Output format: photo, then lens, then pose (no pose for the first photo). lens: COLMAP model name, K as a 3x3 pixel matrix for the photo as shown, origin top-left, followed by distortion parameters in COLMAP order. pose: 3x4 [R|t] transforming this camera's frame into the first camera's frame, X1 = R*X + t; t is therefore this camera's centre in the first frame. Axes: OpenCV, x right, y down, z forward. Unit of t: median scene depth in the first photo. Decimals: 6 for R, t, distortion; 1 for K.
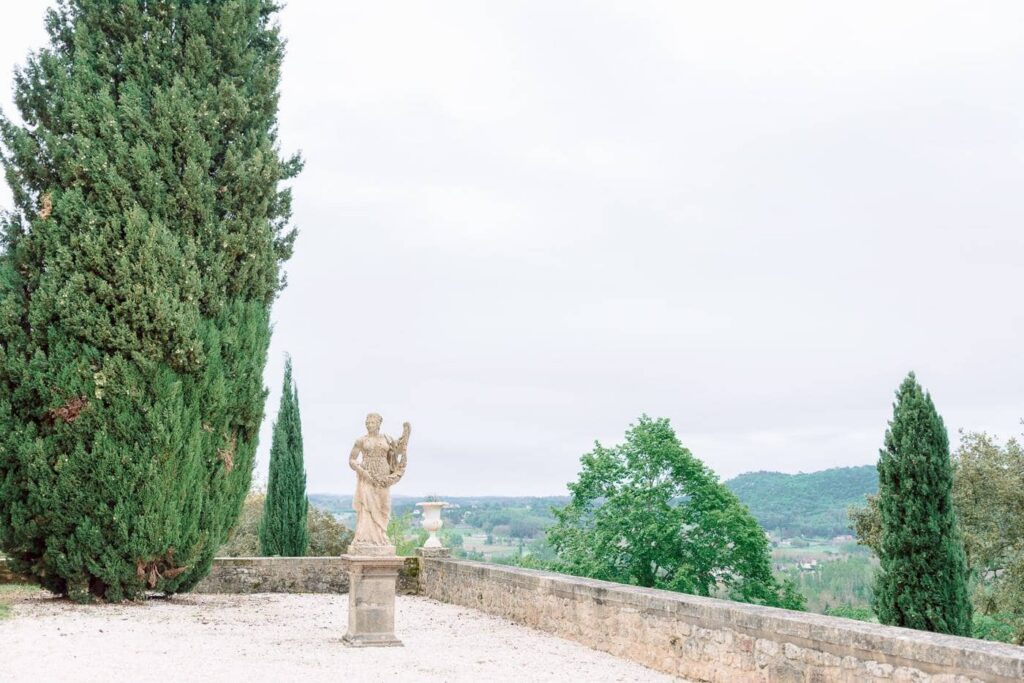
lens RADIAL K [[1199.6, 0, 510.7], [0, 1199.6, 269.0], [0, 0, 1]] dist [-0.250269, 0.837907]
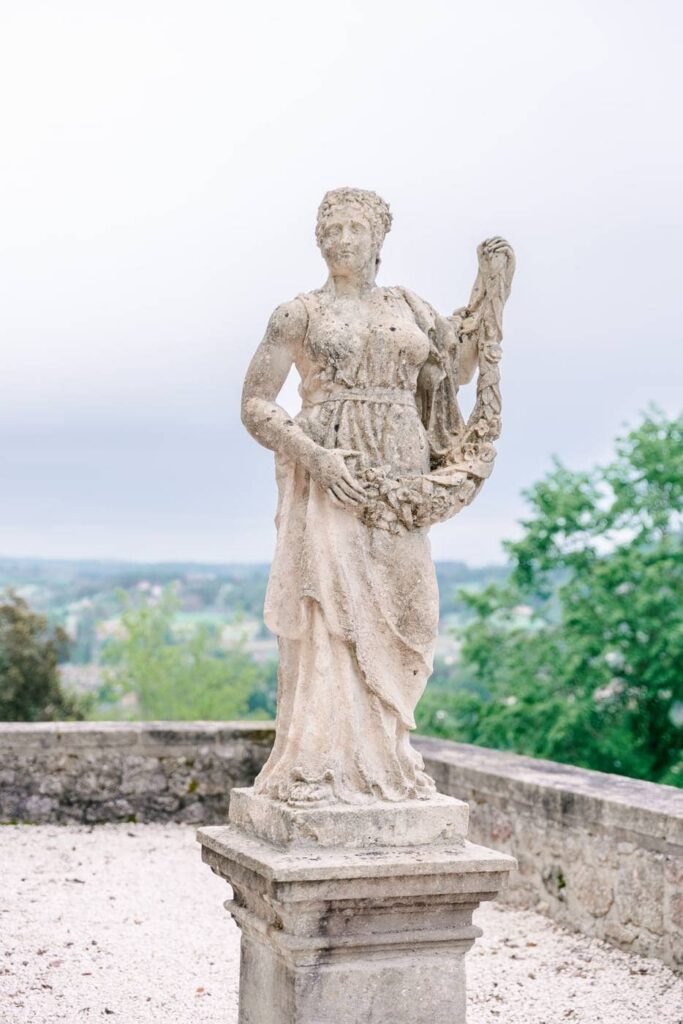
lens RADIAL K [[2007.6, 0, 342.4], [0, 2007.6, 572.2], [0, 0, 1]] dist [-0.013715, -0.257933]
pose [[0.999773, 0.010209, 0.018701, -0.088675], [-0.013617, 0.981235, 0.192336, 0.086056], [-0.016386, -0.192547, 0.981151, 0.454269]]
